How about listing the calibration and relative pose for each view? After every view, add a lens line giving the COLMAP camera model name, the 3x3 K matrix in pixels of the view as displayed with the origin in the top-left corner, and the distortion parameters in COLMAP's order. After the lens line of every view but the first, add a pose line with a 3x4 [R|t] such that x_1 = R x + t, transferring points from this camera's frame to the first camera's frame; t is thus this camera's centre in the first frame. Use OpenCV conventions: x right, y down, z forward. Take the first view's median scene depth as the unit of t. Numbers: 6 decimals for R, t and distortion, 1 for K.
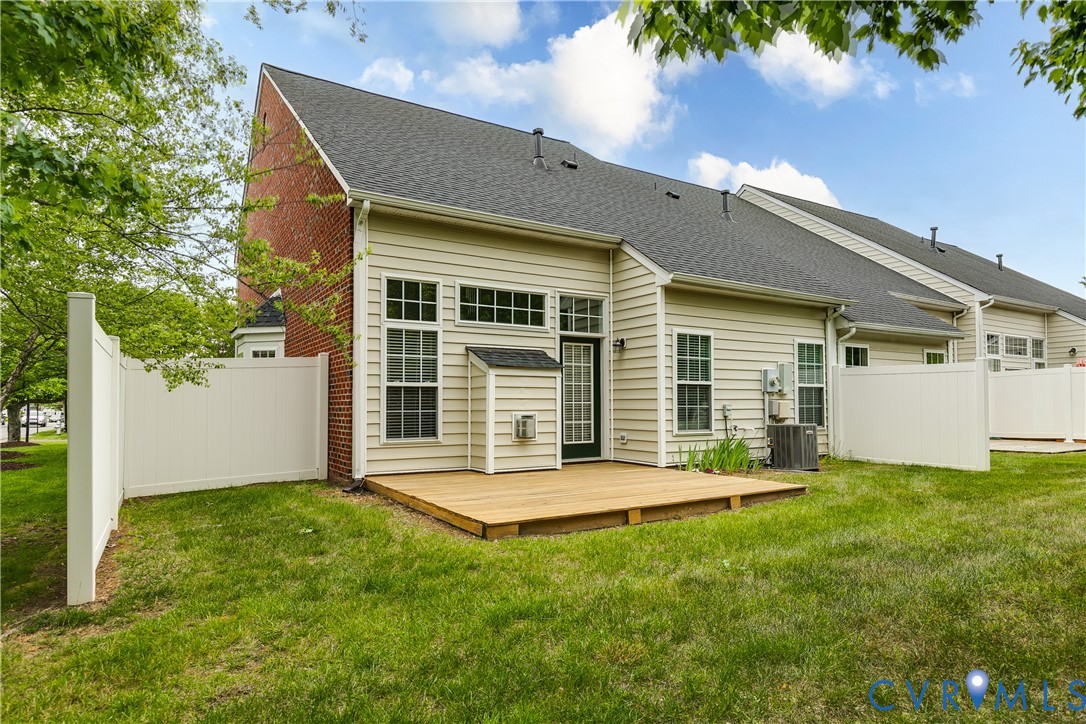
lens RADIAL K [[627.4, 0, 542.4], [0, 627.4, 393.1], [0, 0, 1]] dist [-0.005920, -0.000350]
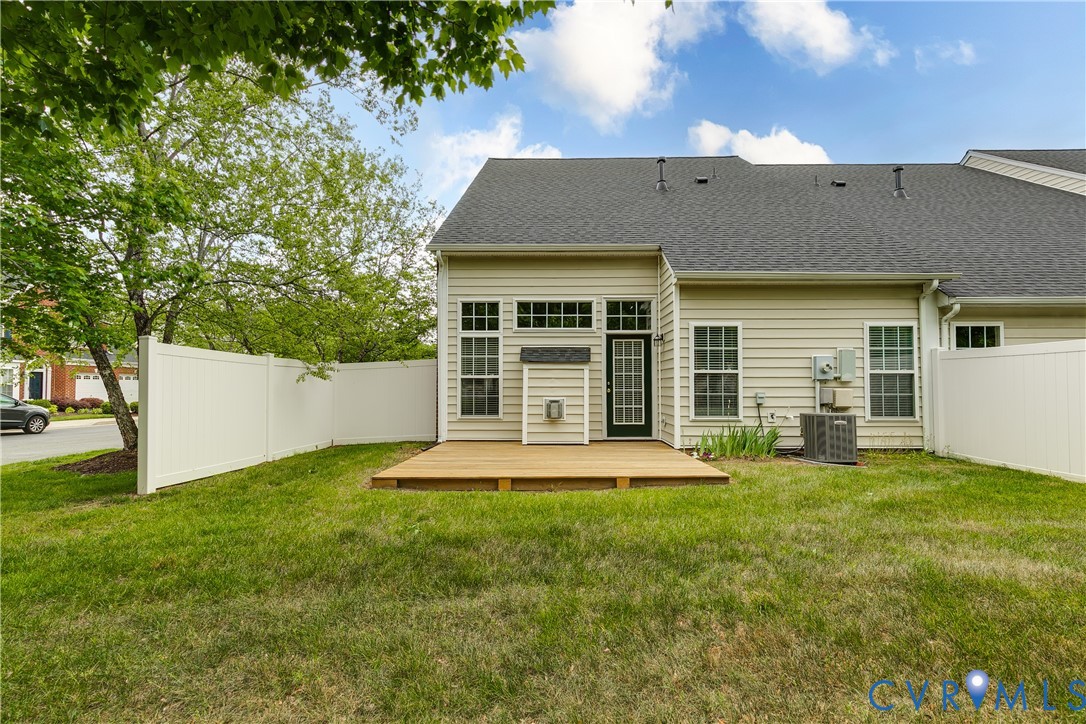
lens RADIAL K [[496.5, 0, 545.3], [0, 496.5, 377.1], [0, 0, 1]] dist [0.001365, -0.000260]
pose [[0.843060, -0.009996, -0.537727, 0.453204], [0.008064, 0.999950, -0.005945, -0.004795], [0.537759, 0.000676, 0.843098, 0.135798]]
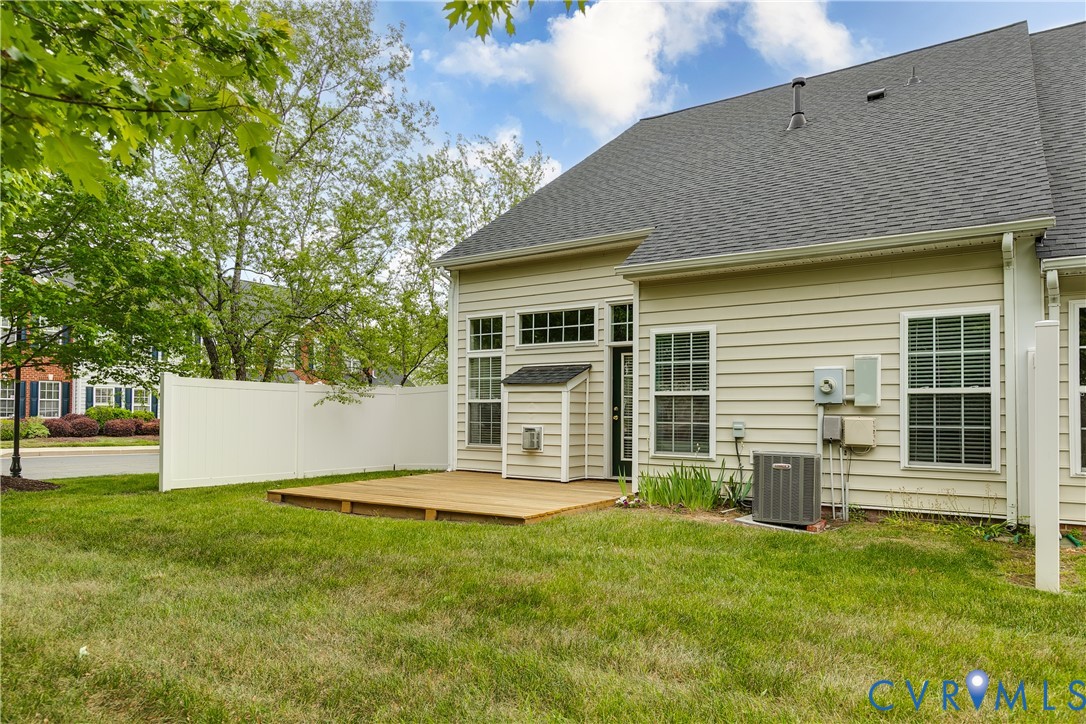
lens RADIAL K [[682.6, 0, 542.7], [0, 682.6, 406.5], [0, 0, 1]] dist [0.000936, 0.000874]
pose [[0.420477, -0.004332, -0.907293, 0.960782], [0.009609, 0.999954, -0.000321, -0.001185], [0.907252, -0.008583, 0.420499, 0.477789]]
